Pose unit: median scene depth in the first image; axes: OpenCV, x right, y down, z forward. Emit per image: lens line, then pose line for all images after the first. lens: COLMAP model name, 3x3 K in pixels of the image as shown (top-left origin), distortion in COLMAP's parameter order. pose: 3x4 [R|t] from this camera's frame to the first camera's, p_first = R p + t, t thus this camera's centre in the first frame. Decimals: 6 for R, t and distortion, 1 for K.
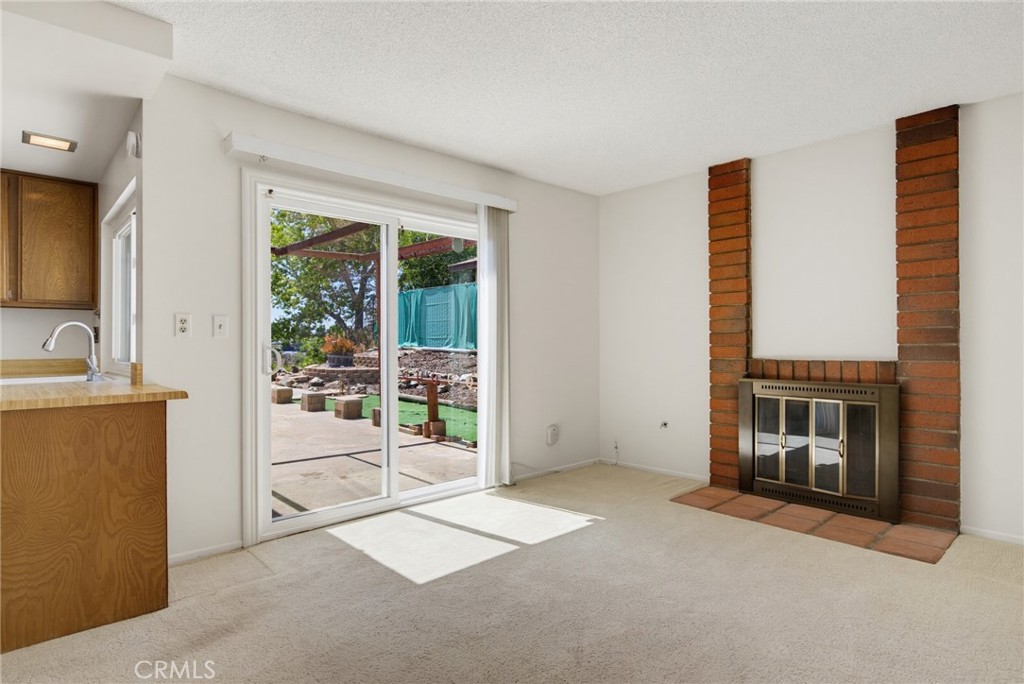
lens RADIAL K [[554.7, 0, 508.7], [0, 554.7, 339.5], [0, 0, 1]] dist [0.004099, 0.000781]
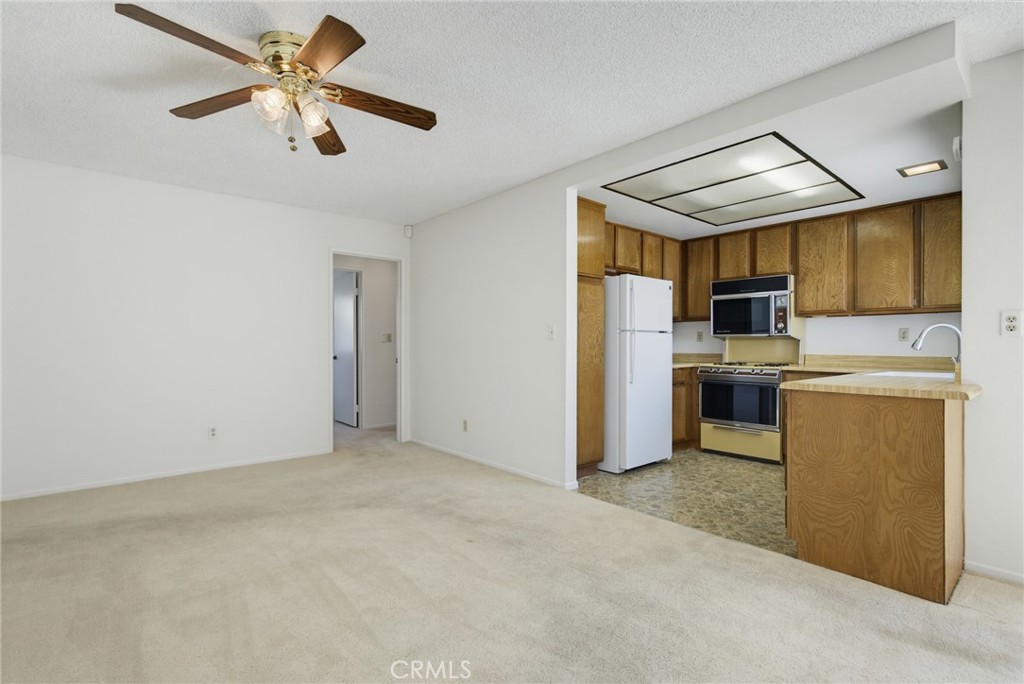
lens RADIAL K [[488.2, 0, 511.6], [0, 488.2, 341.9], [0, 0, 1]] dist [0.002802, 0.000624]
pose [[-0.028639, -0.001221, -0.999589, 0.210607], [0.004790, 0.999988, -0.001358, 0.001712], [0.999578, -0.004827, -0.028633, 0.172089]]
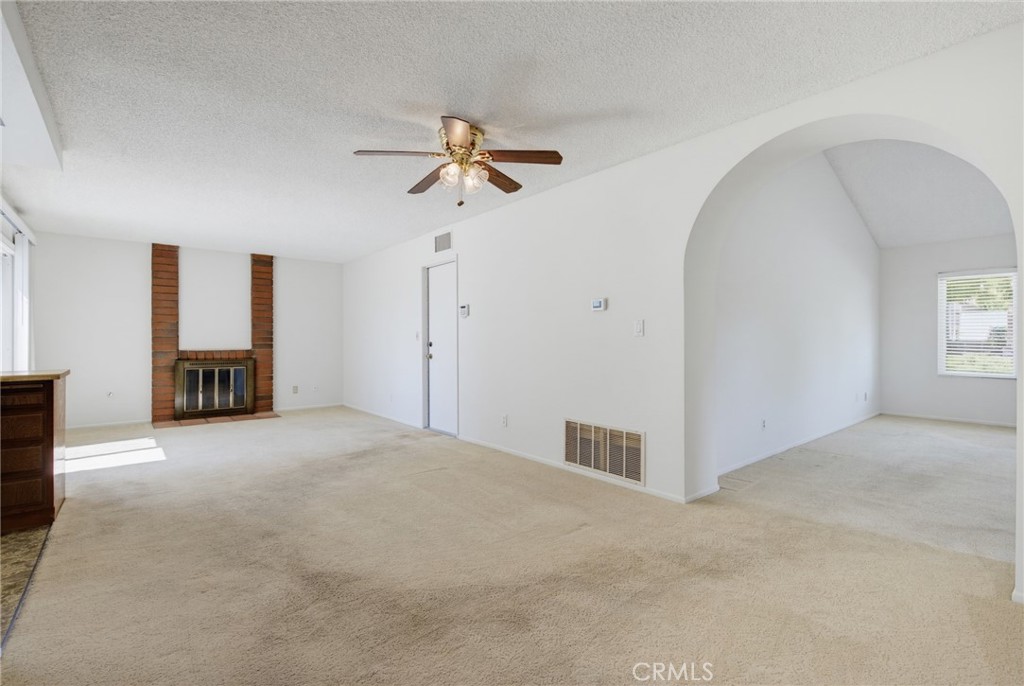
lens RADIAL K [[466.5, 0, 512.3], [0, 466.5, 341.4], [0, 0, 1]] dist [0.000844, 0.000009]
pose [[0.056181, 0.005134, 0.998407, -1.388278], [-0.003855, 0.999980, -0.004925, 0.007524], [-0.998413, -0.003572, 0.056200, -0.304722]]
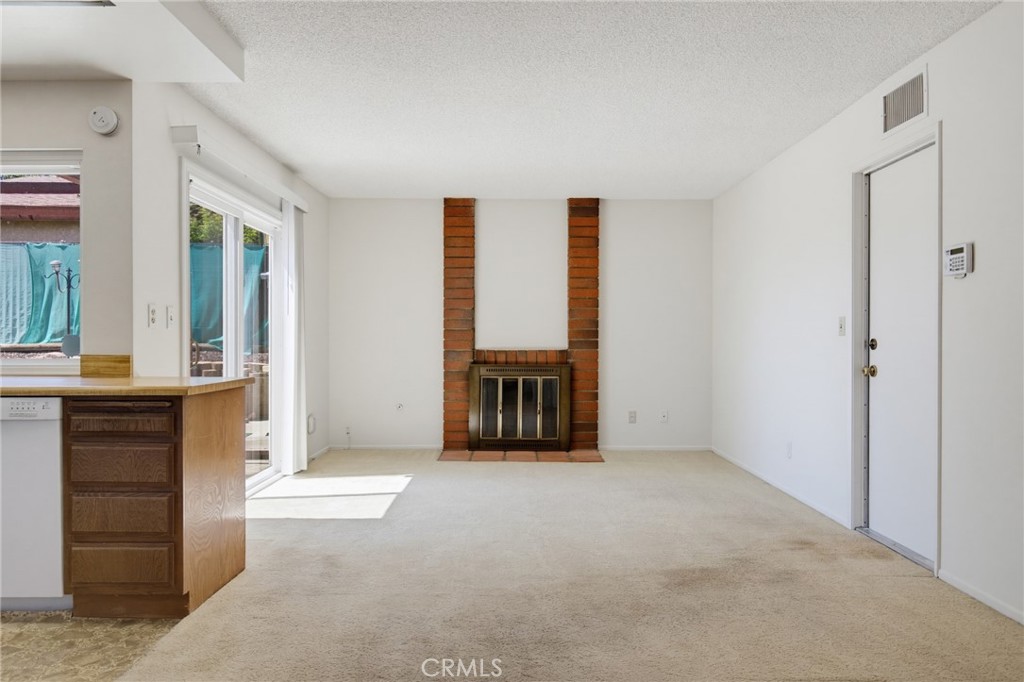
lens RADIAL K [[694.2, 0, 509.1], [0, 694.2, 343.6], [0, 0, 1]] dist [-0.005989, -0.004997]
pose [[0.683763, 0.000230, 0.729704, -0.900507], [-0.009327, 0.999921, 0.008425, 0.005968], [-0.729644, -0.012567, 0.683711, -0.246914]]
